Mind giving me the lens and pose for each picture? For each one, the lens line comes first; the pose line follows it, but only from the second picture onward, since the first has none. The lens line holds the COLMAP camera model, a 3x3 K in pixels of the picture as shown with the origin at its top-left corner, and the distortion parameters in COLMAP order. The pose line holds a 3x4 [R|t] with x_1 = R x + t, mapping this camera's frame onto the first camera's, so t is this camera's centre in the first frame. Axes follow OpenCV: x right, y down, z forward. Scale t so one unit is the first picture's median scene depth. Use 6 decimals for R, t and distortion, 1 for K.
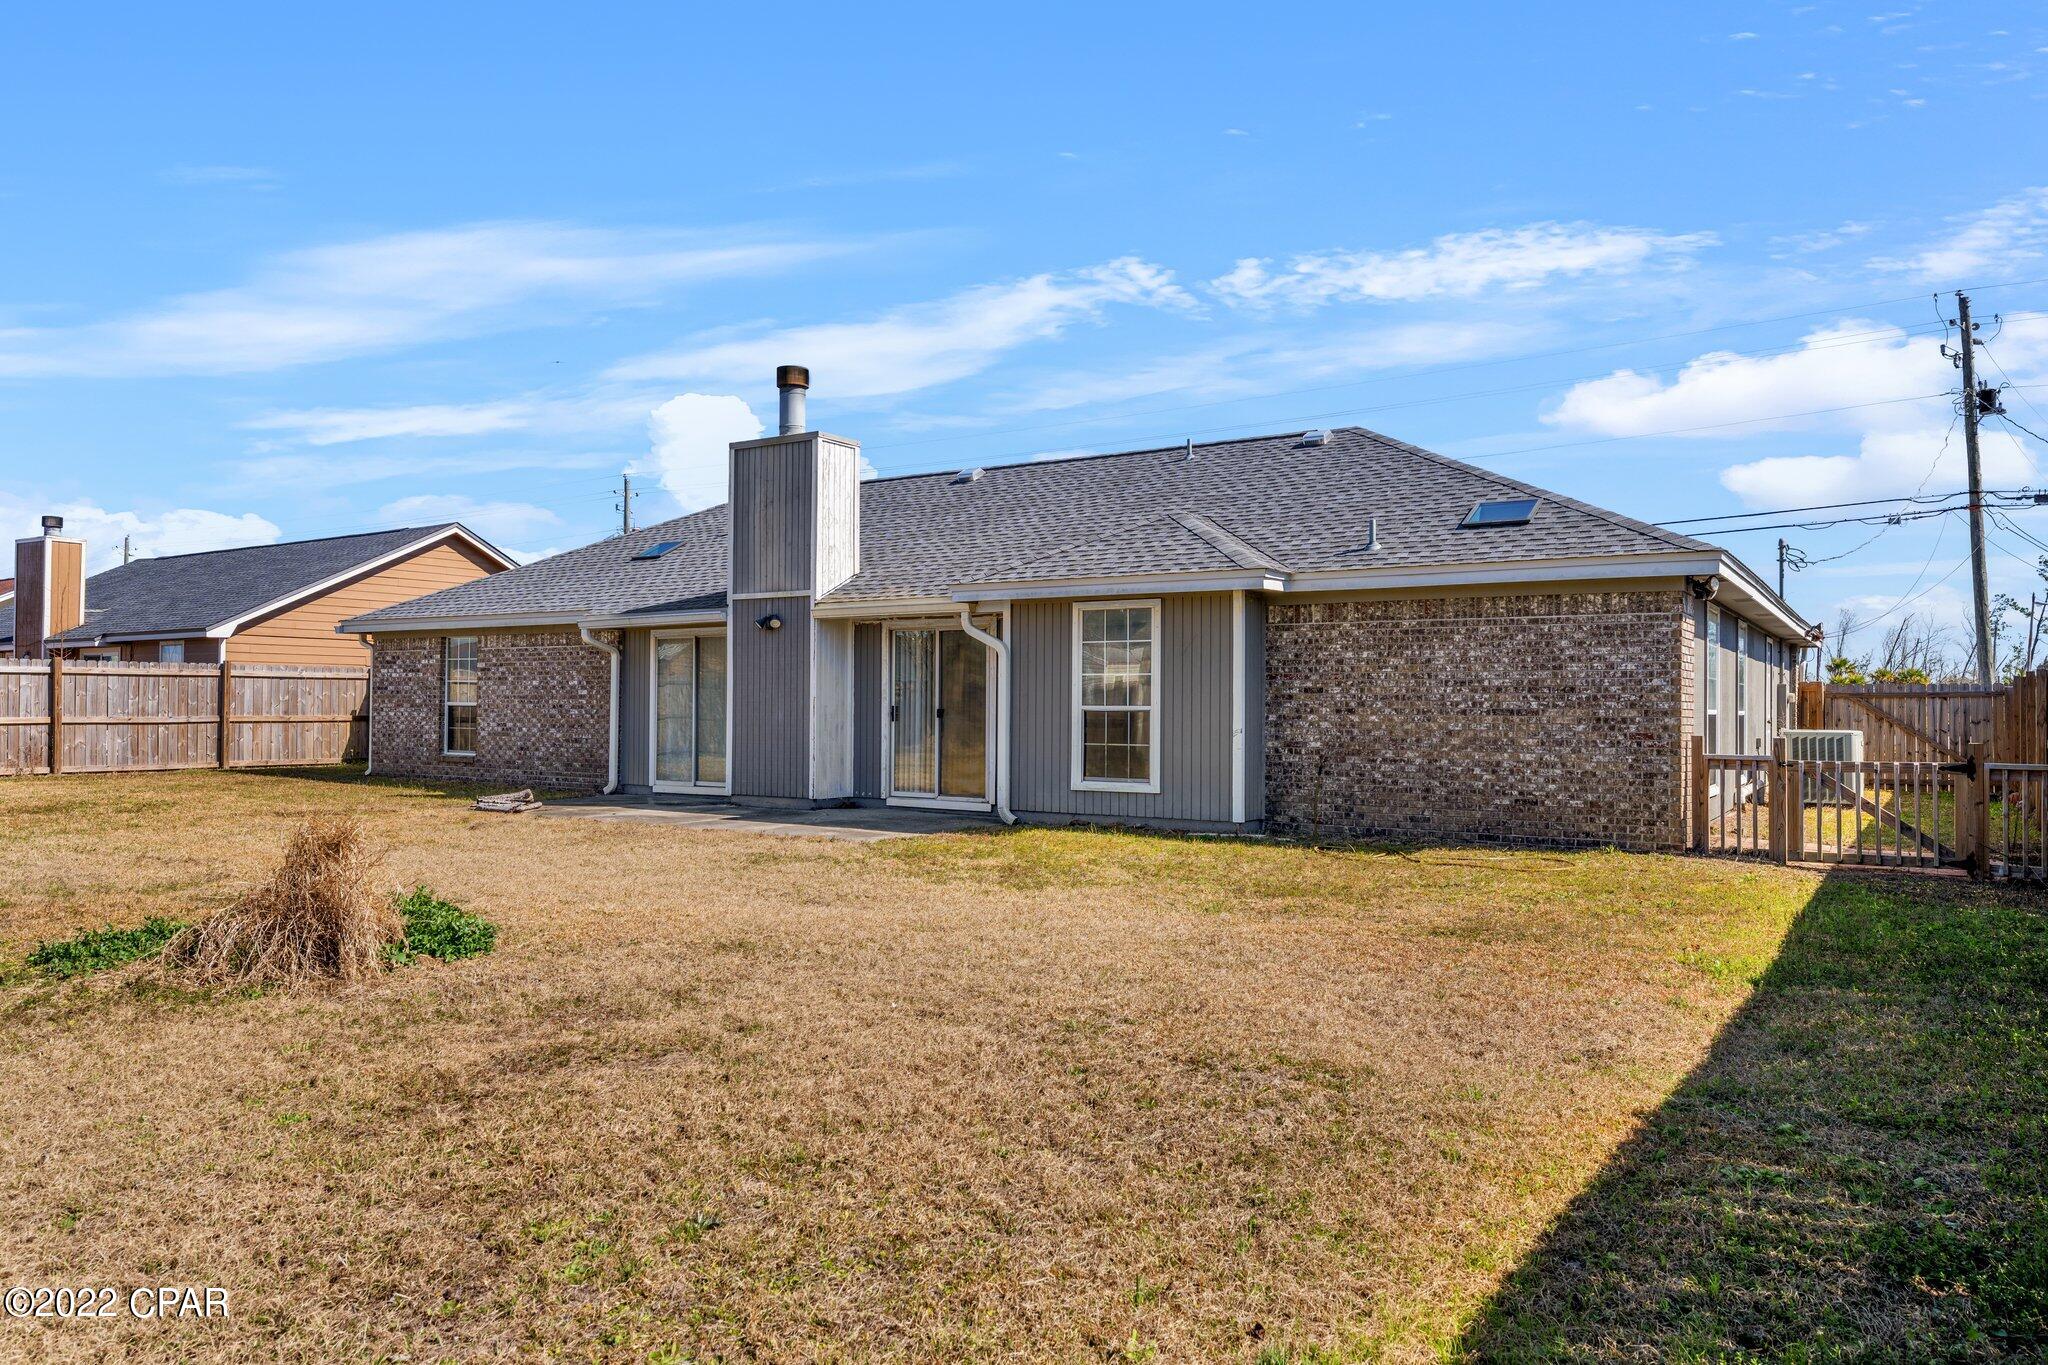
lens RADIAL K [[1359.3, 0, 1024.0], [0, 1359.3, 682.5], [0, 0, 1]] dist [0.005458, -0.000203]
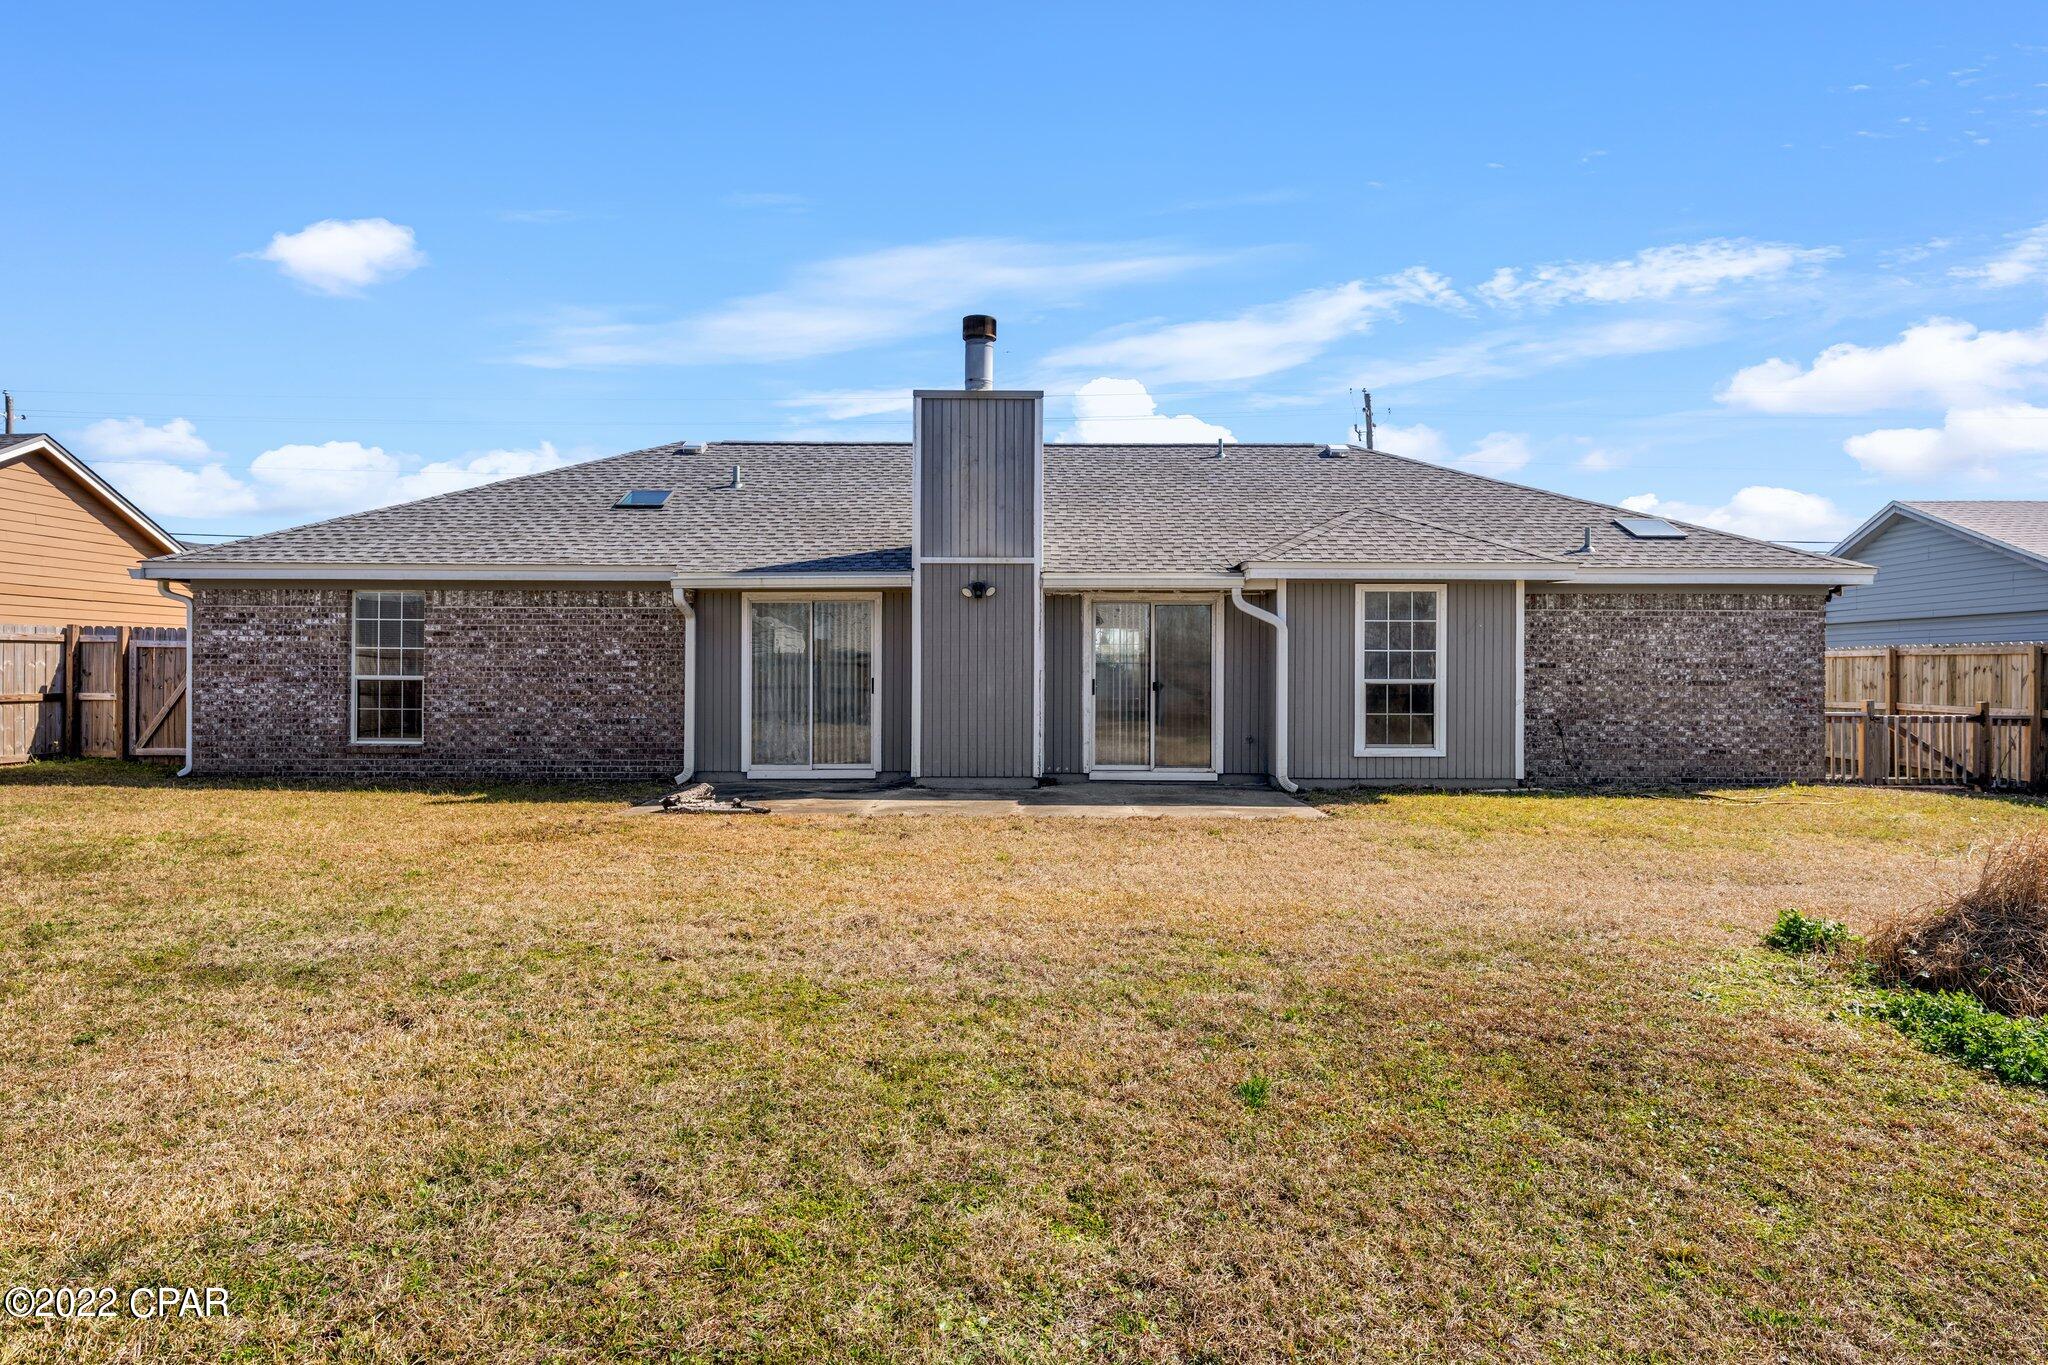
lens RADIAL K [[1165.4, 0, 1030.8], [0, 1165.4, 670.8], [0, 0, 1]] dist [0.002698, 0.001293]
pose [[0.838019, 0.000288, 0.545642, -0.712033], [-0.007981, 0.999899, 0.011730, 0.001807], [-0.545583, -0.014185, 0.837937, 0.374382]]
